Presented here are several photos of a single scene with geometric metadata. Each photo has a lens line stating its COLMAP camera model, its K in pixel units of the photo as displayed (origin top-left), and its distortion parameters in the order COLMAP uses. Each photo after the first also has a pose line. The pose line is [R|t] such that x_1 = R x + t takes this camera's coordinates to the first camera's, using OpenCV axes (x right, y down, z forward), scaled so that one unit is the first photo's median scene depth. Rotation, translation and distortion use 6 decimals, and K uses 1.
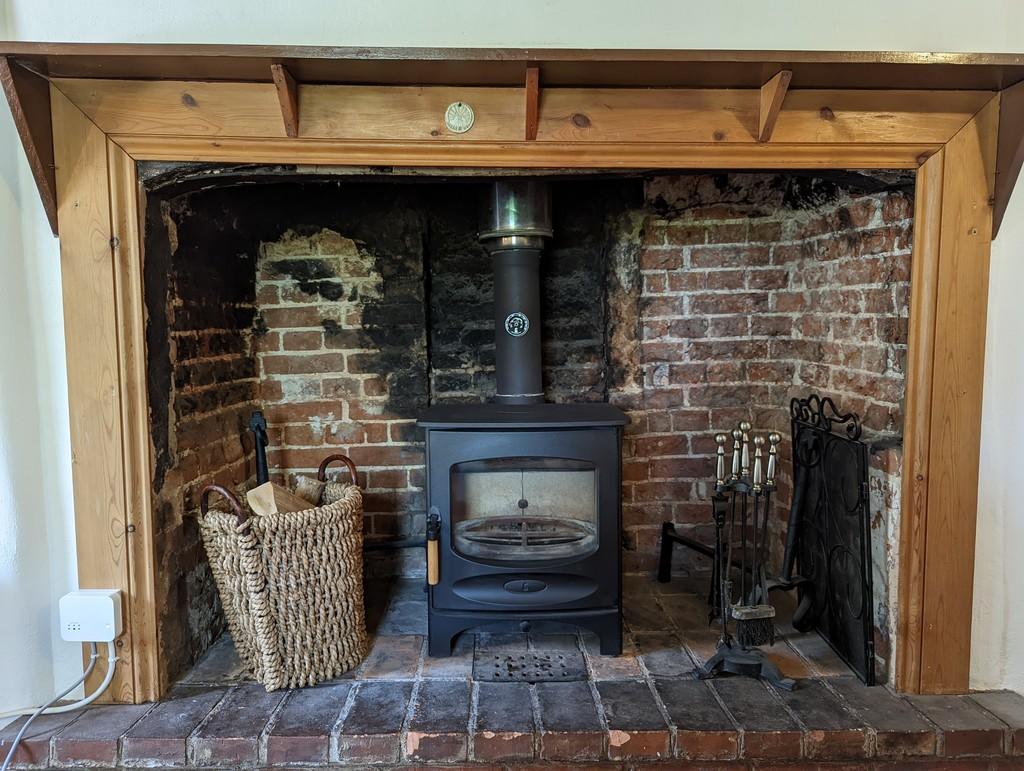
lens RADIAL K [[744.6, 0, 512.0], [0, 744.6, 385.5], [0, 0, 1]] dist [0.031268, -0.006703]
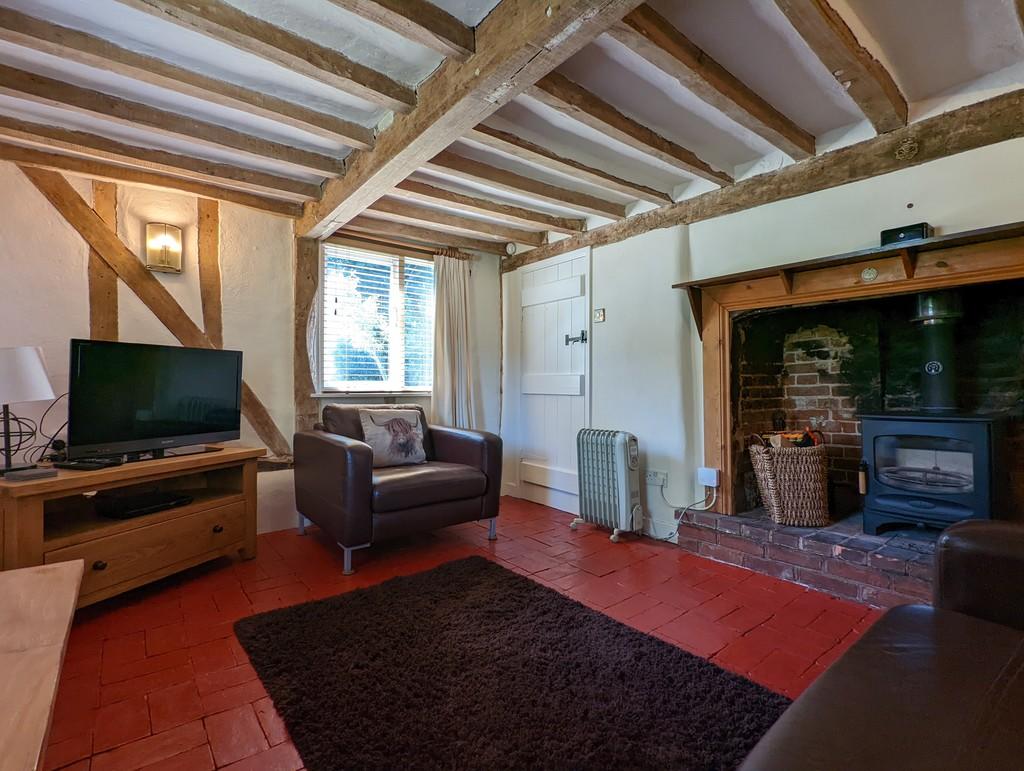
lens RADIAL K [[492.3, 0, 512.0], [0, 492.3, 385.5], [0, 0, 1]] dist [-0.003987, -0.000543]
pose [[0.628017, -0.004924, -0.778184, 0.285382], [-0.056089, 0.997093, -0.051574, 0.077361], [0.776176, 0.076037, 0.625915, -0.516512]]
